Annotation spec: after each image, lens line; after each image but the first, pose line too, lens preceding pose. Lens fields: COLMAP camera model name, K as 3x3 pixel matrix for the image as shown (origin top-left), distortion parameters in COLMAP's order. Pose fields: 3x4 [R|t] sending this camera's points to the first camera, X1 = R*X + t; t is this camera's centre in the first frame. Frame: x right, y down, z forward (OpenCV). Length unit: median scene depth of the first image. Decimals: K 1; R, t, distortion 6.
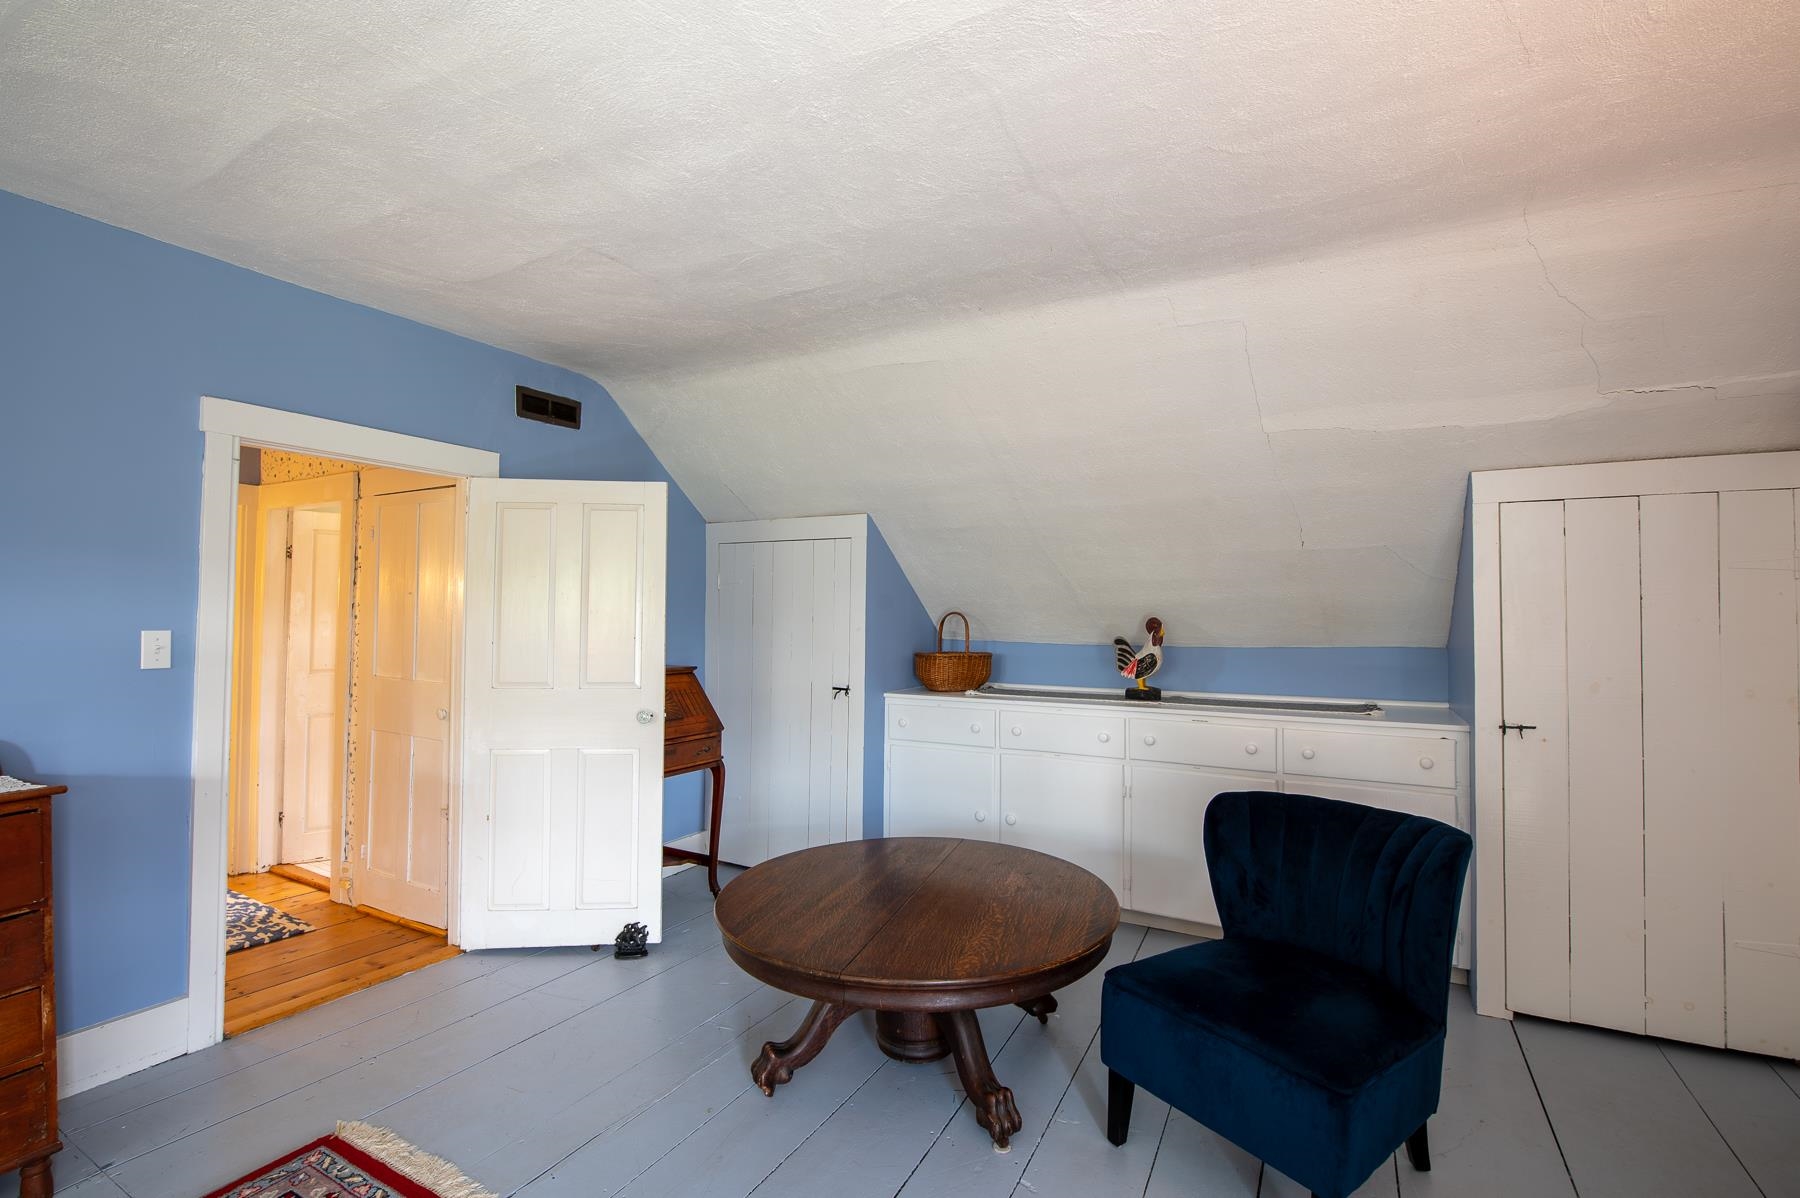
lens RADIAL K [[798.3, 0, 903.1], [0, 798.3, 596.3], [0, 0, 1]] dist [-0.015471, -0.000700]
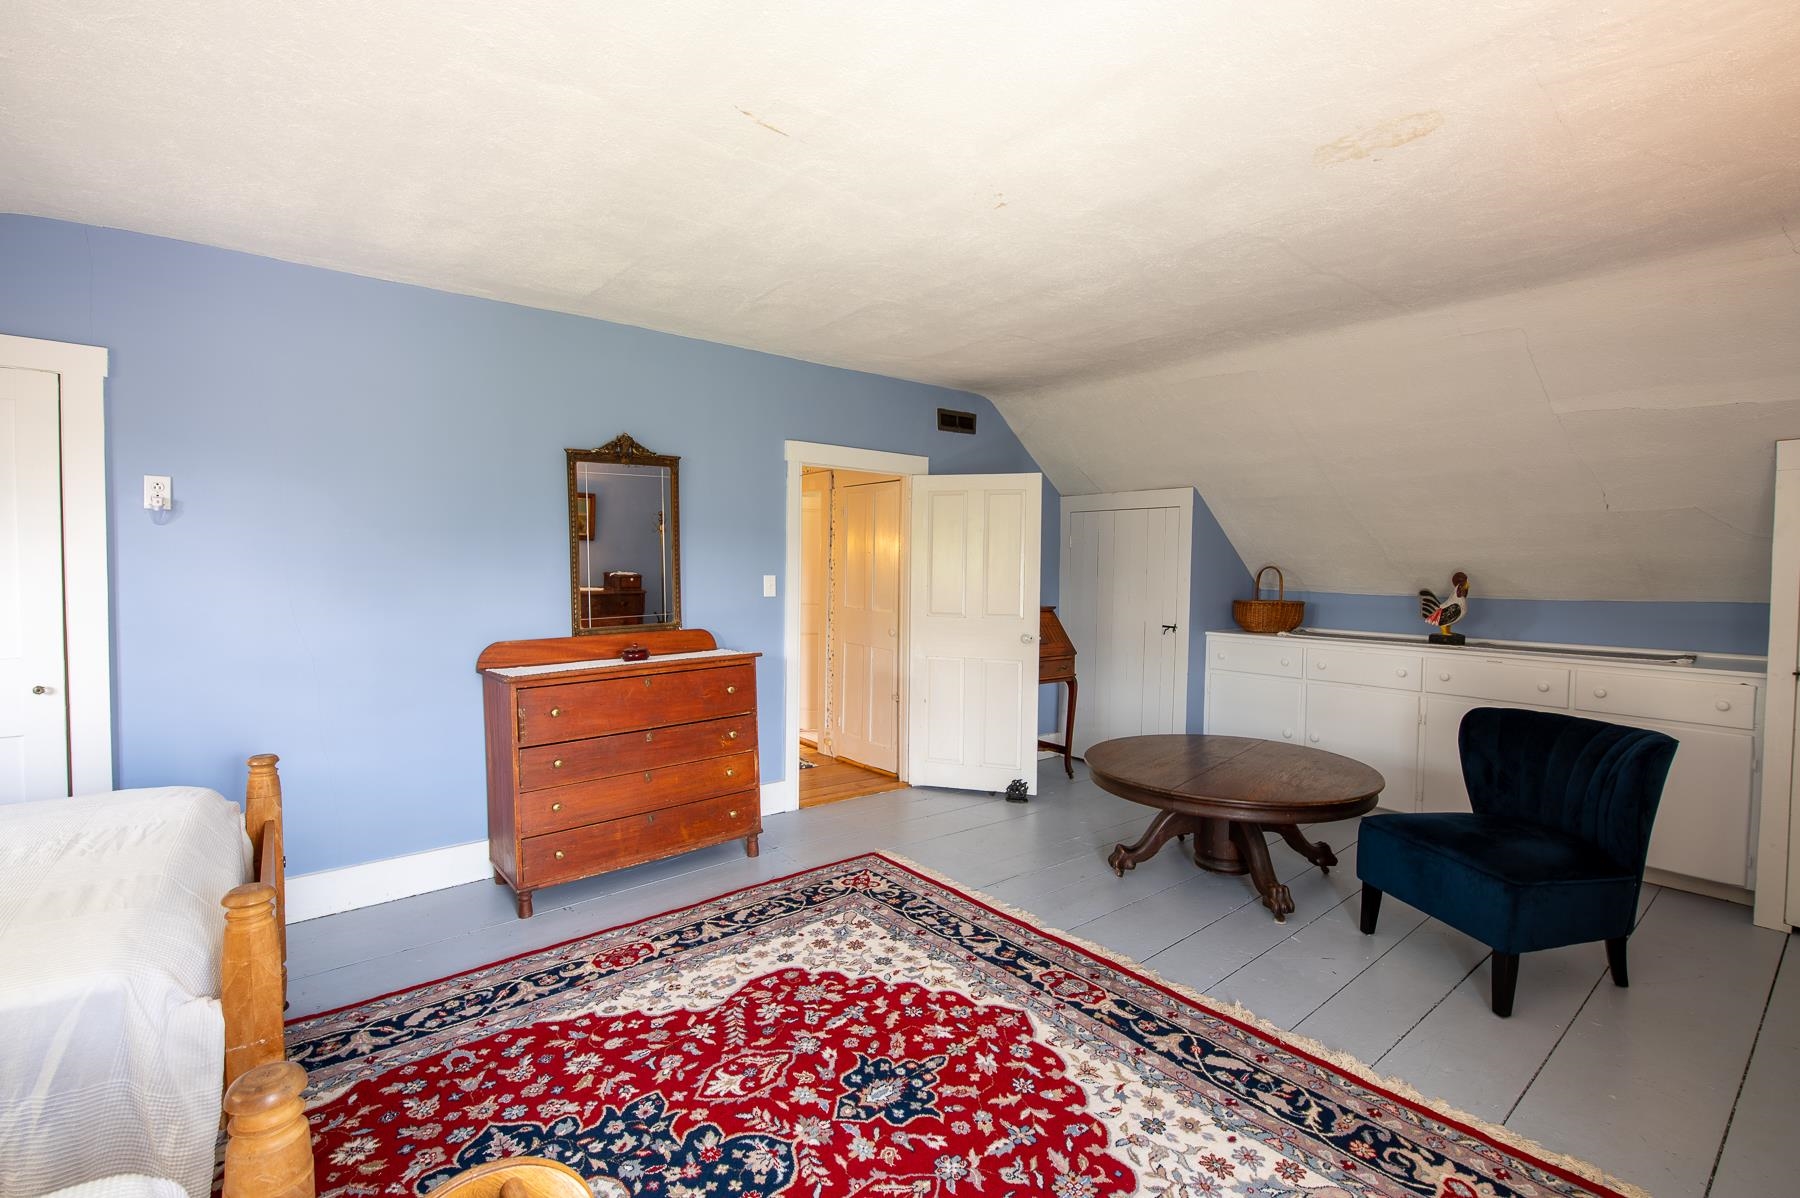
lens RADIAL K [[798.3, 0, 900.6], [0, 798.3, 597.0], [0, 0, 1]] dist [-0.015471, -0.000700]
pose [[0.922964, 0.018313, -0.384451, 0.017146], [0.005051, 0.998205, 0.059674, -0.010841], [0.384853, -0.057019, 0.921215, -0.400557]]
